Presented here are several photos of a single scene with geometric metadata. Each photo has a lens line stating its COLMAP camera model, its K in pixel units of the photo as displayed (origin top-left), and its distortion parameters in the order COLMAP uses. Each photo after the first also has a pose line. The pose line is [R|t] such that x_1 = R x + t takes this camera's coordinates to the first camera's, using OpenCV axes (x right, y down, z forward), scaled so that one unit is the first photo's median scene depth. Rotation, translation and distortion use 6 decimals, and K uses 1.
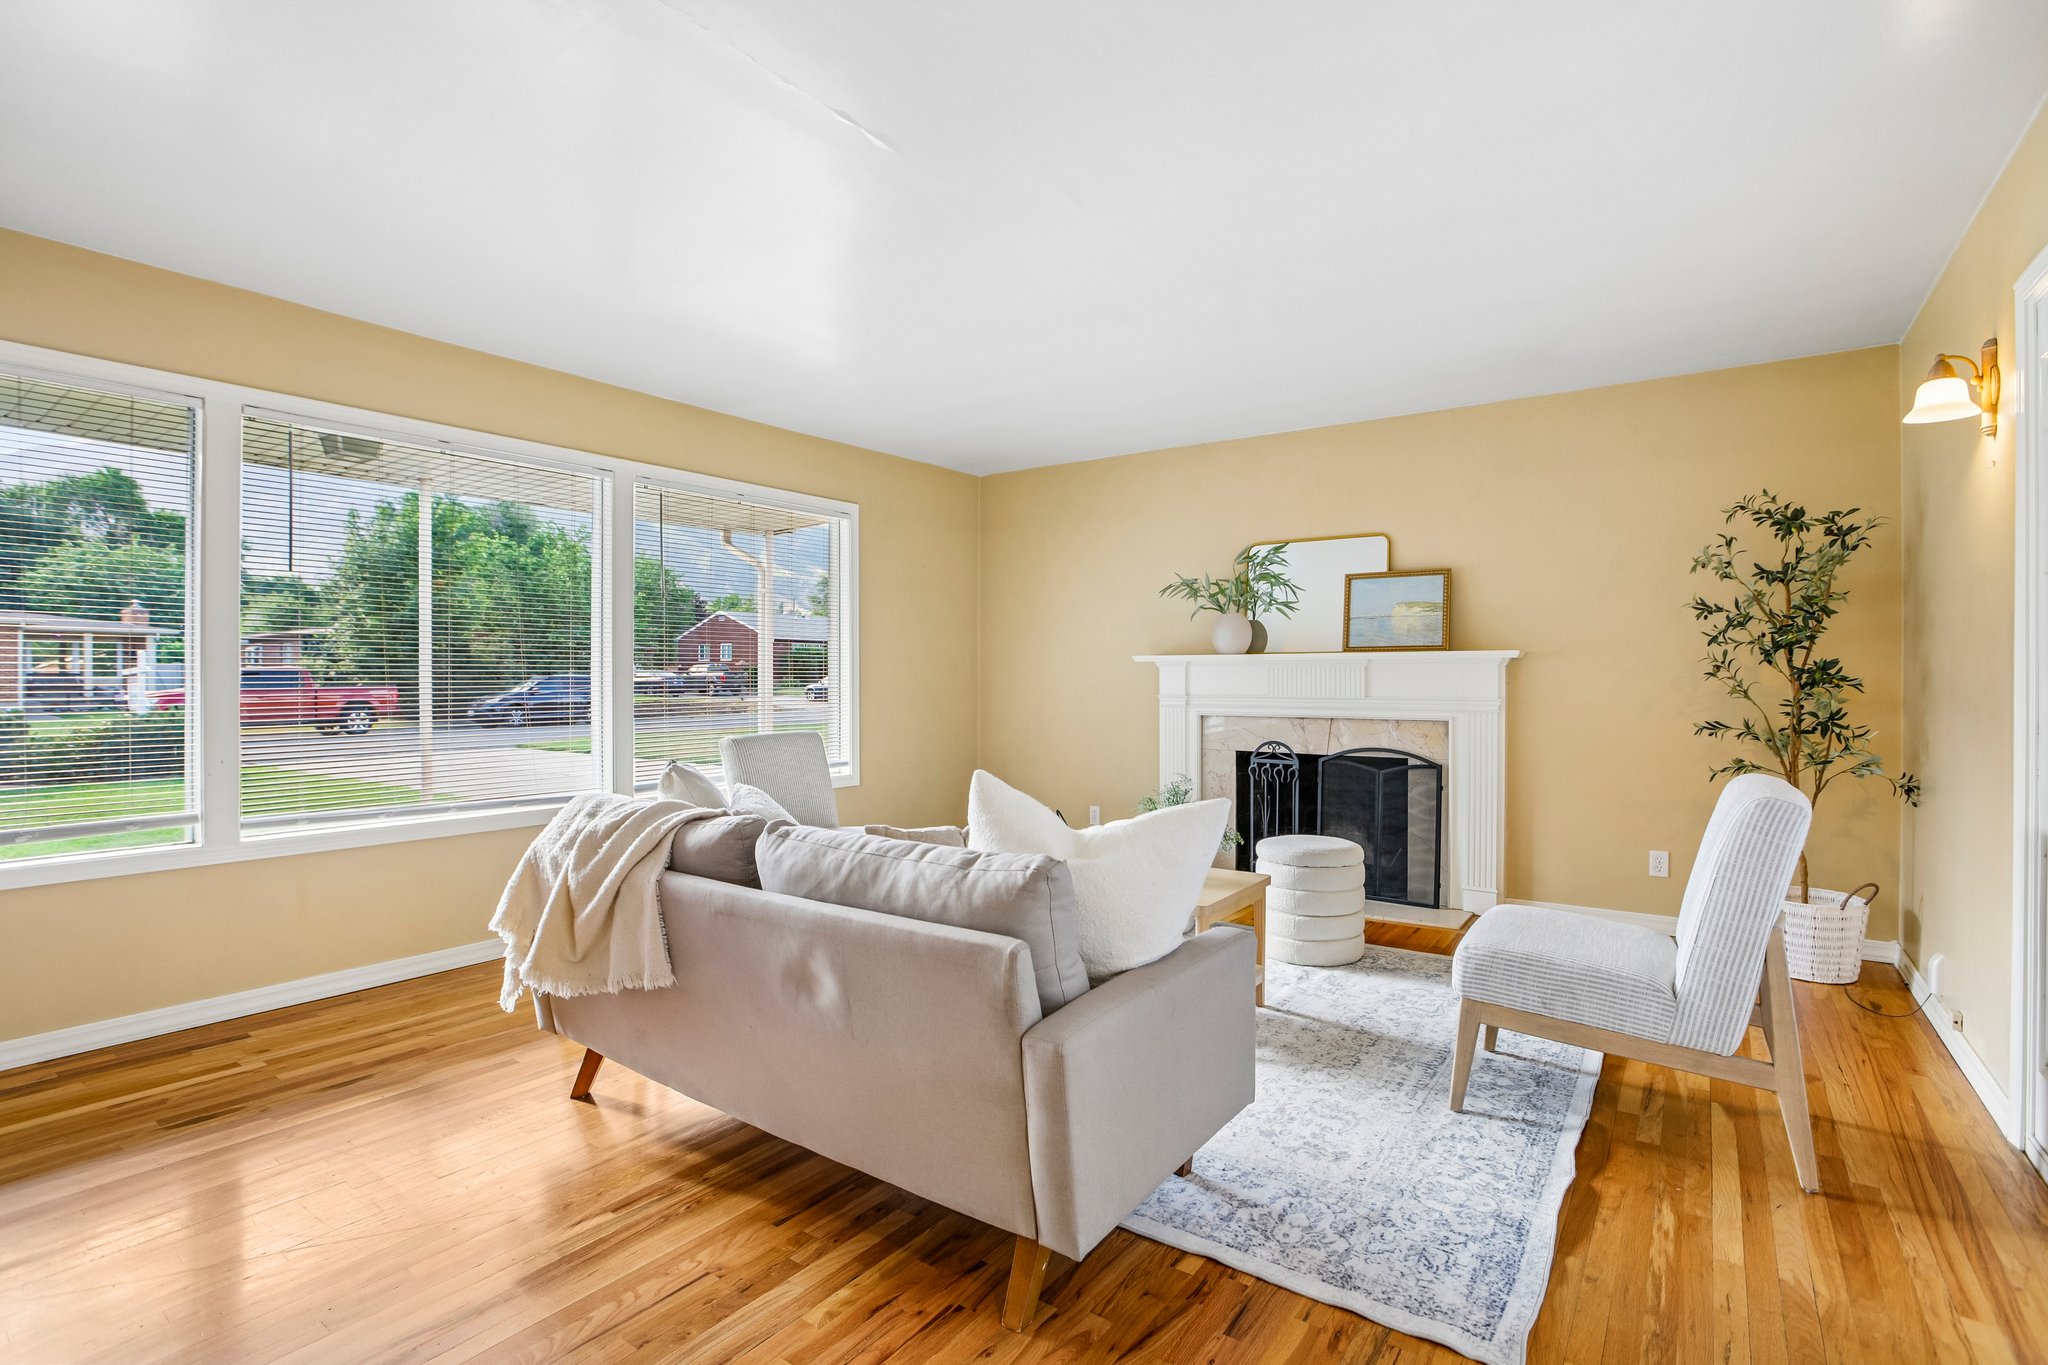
lens RADIAL K [[957.0, 0, 1022.0], [0, 957.0, 688.2], [0, 0, 1]] dist [-0.050510, 0.018636]
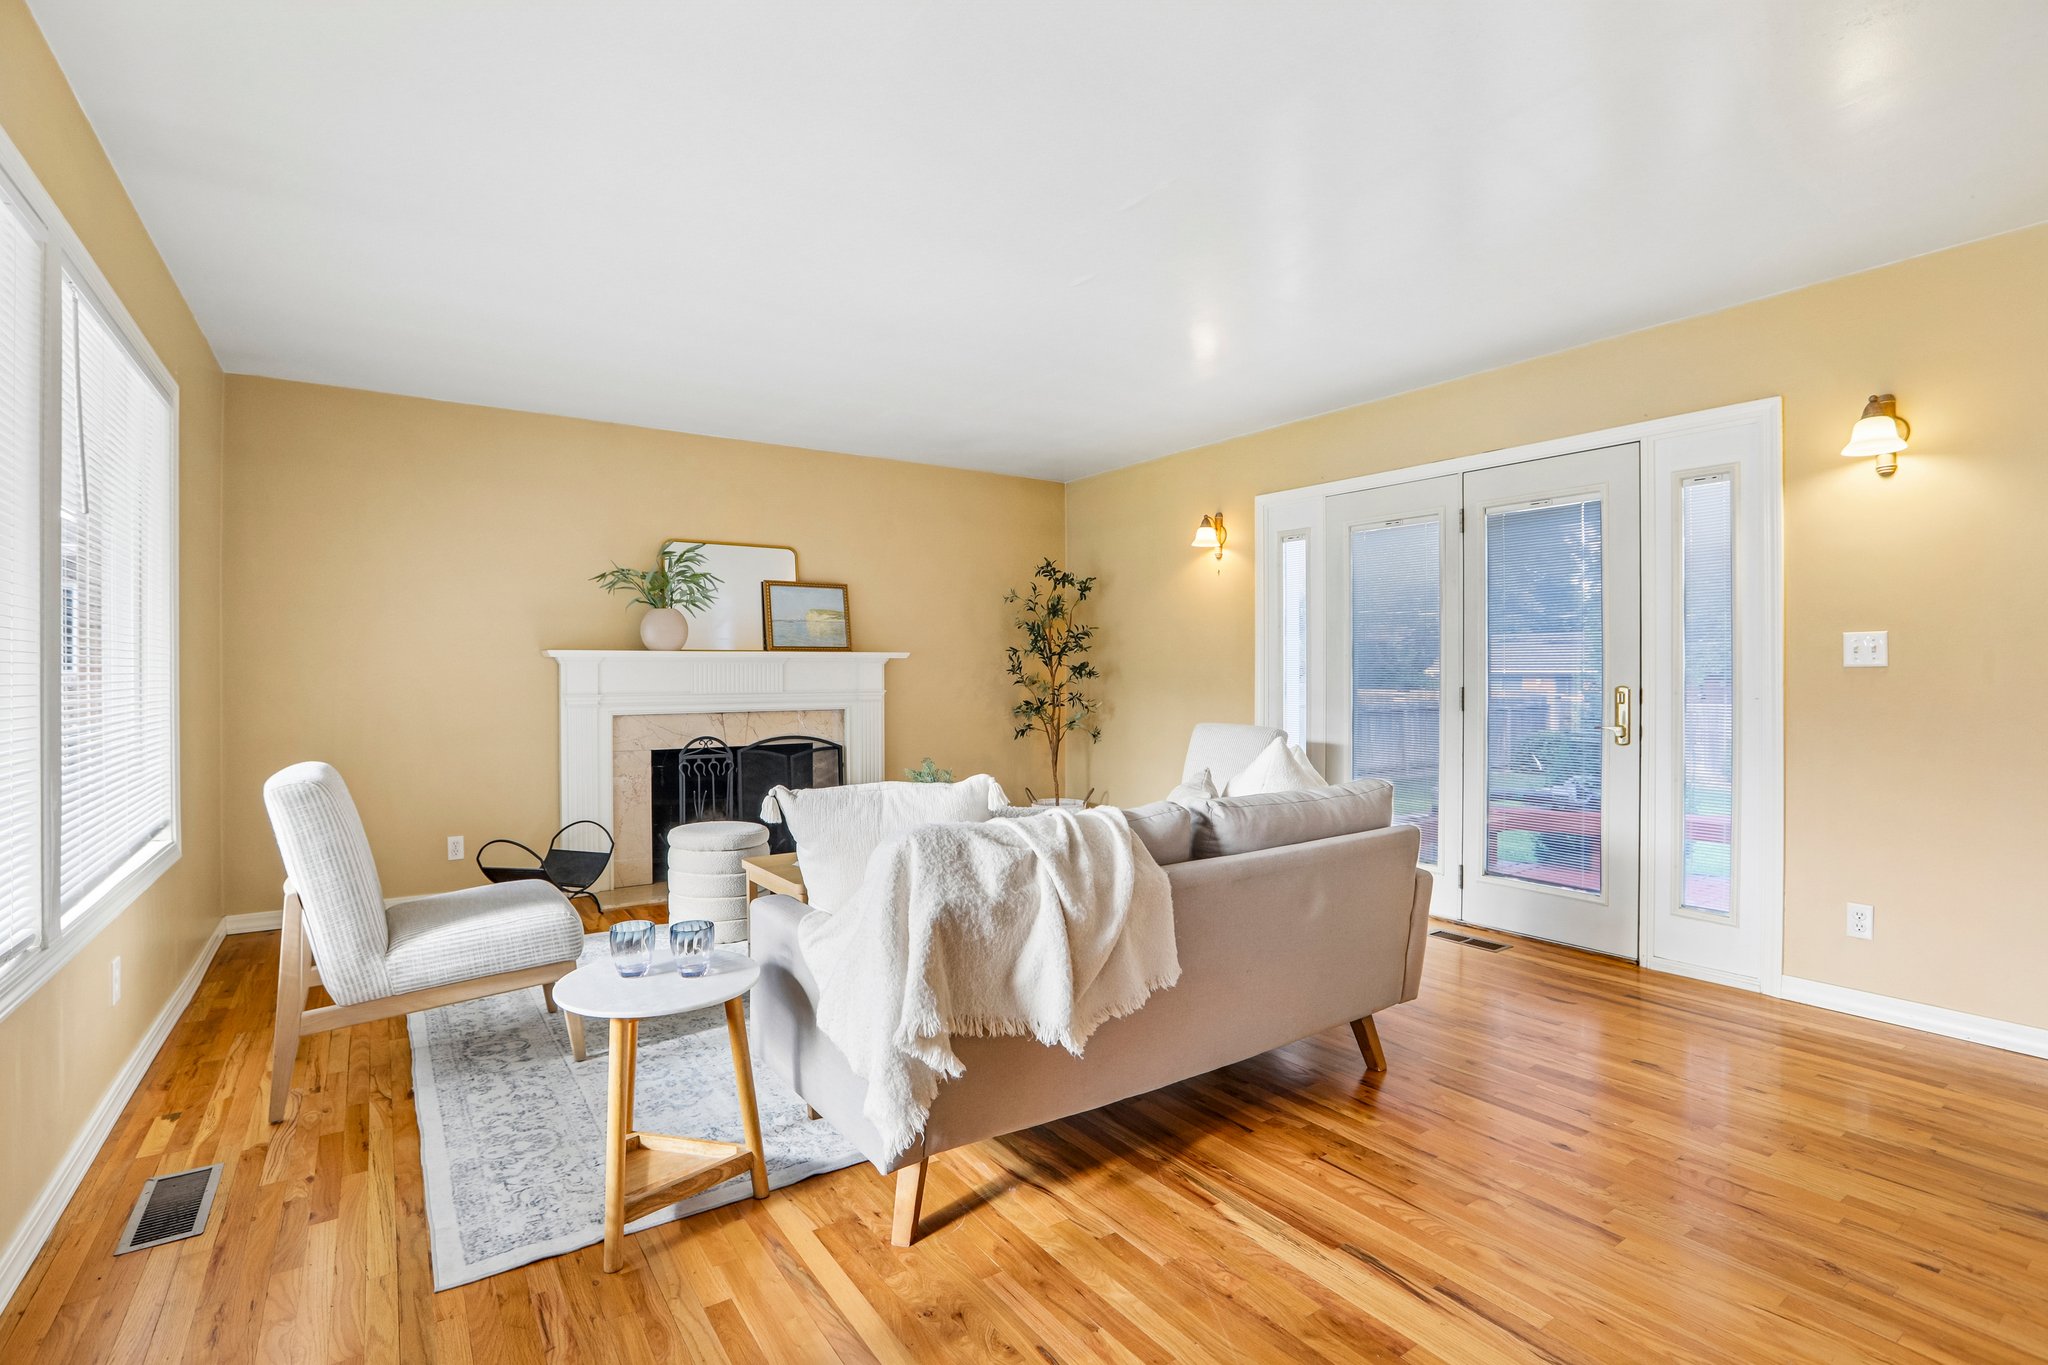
lens RADIAL K [[951.7, 0, 1020.2], [0, 951.7, 685.0], [0, 0, 1]] dist [-0.039296, 0.000199]
pose [[0.349301, -0.011678, 0.936938, -0.585351], [0.014016, 0.999876, 0.007237, -0.002508], [-0.936906, 0.010604, 0.349422, 0.339928]]
